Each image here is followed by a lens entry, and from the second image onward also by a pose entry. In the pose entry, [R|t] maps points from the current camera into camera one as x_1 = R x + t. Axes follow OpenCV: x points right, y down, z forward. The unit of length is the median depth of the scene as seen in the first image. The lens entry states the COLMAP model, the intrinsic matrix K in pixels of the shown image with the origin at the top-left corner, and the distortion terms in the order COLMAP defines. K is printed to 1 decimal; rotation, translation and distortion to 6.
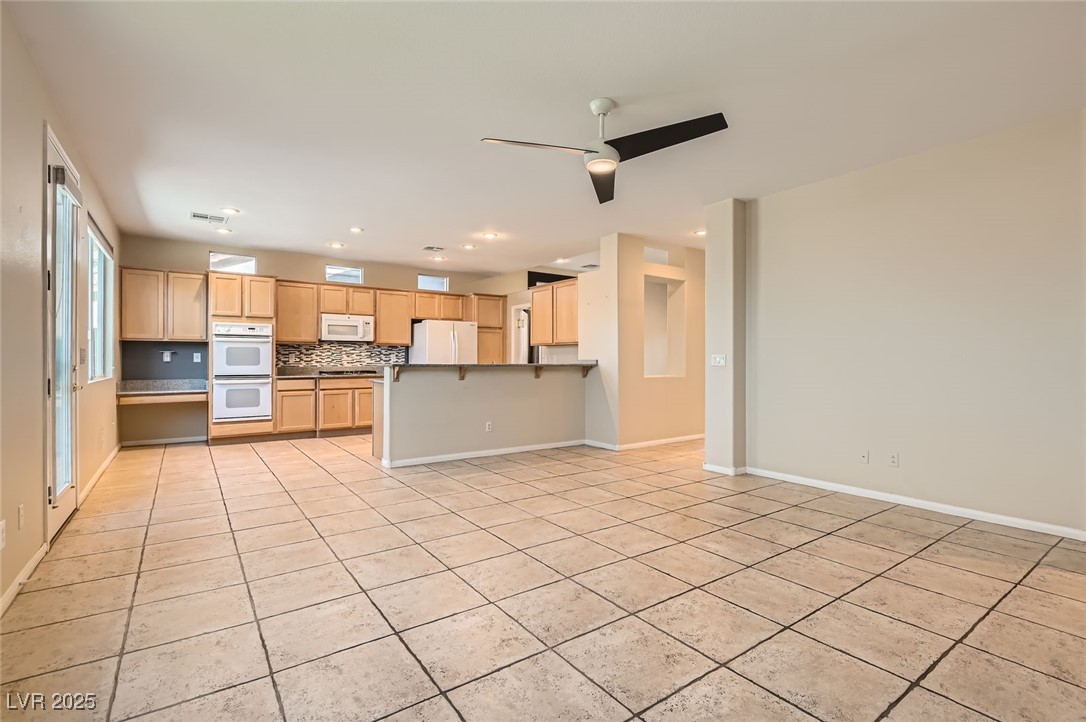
lens RADIAL K [[501.4, 0, 538.3], [0, 501.4, 360.0], [0, 0, 1]] dist [-0.001862, -0.001057]
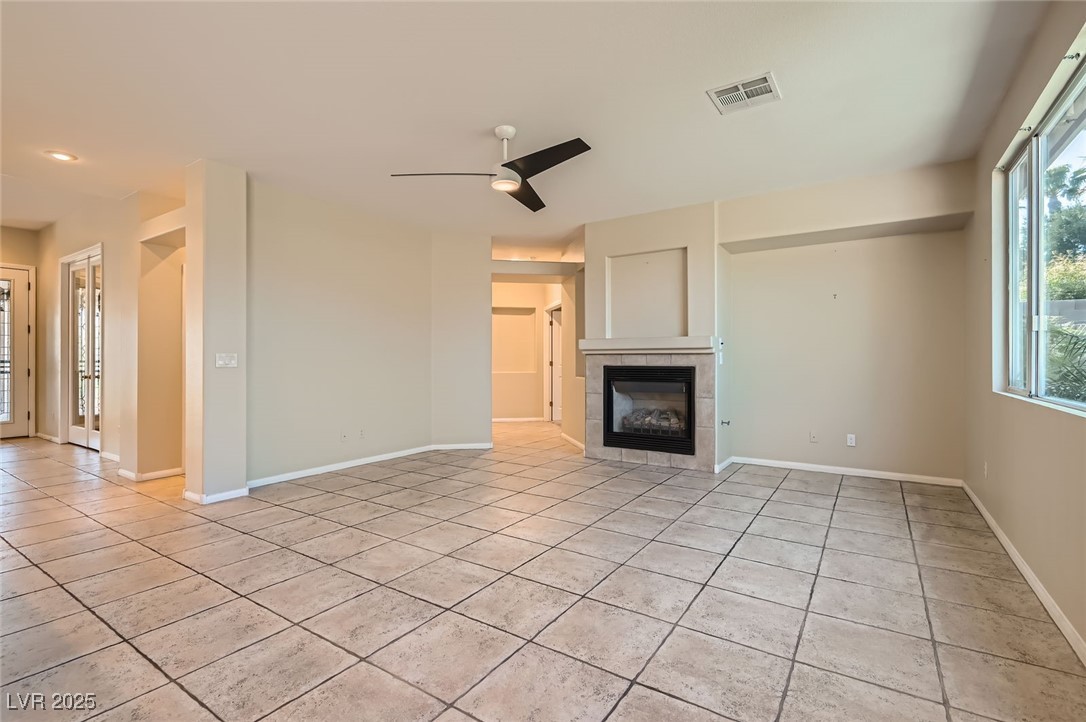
lens RADIAL K [[501.4, 0, 538.3], [0, 501.4, 360.0], [0, 0, 1]] dist [-0.001862, -0.001057]
pose [[-0.356146, -0.006032, 0.934411, -0.978807], [0.000353, 0.999978, 0.006590, -0.010661], [-0.934430, 0.002676, -0.356136, 1.387543]]
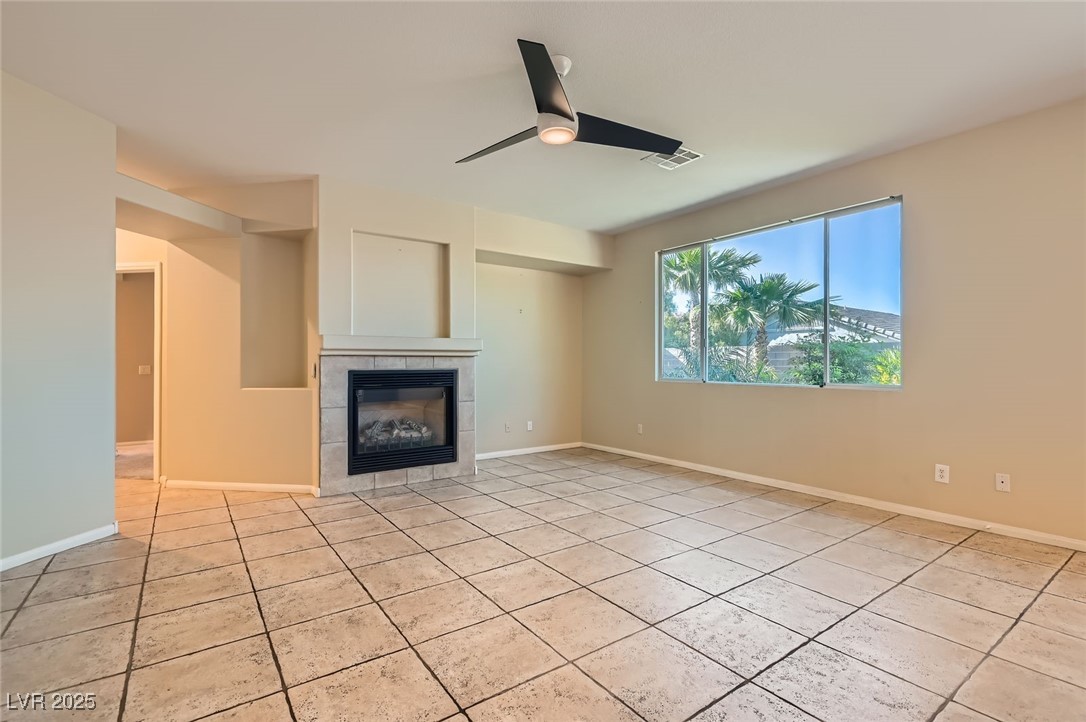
lens RADIAL K [[501.4, 0, 538.3], [0, 501.4, 360.0], [0, 0, 1]] dist [-0.001862, -0.001057]
pose [[-0.999994, -0.002962, -0.001987, 0.168006], [-0.002956, 0.999991, -0.002974, -0.004209], [0.001996, -0.002968, -0.999994, 1.936429]]
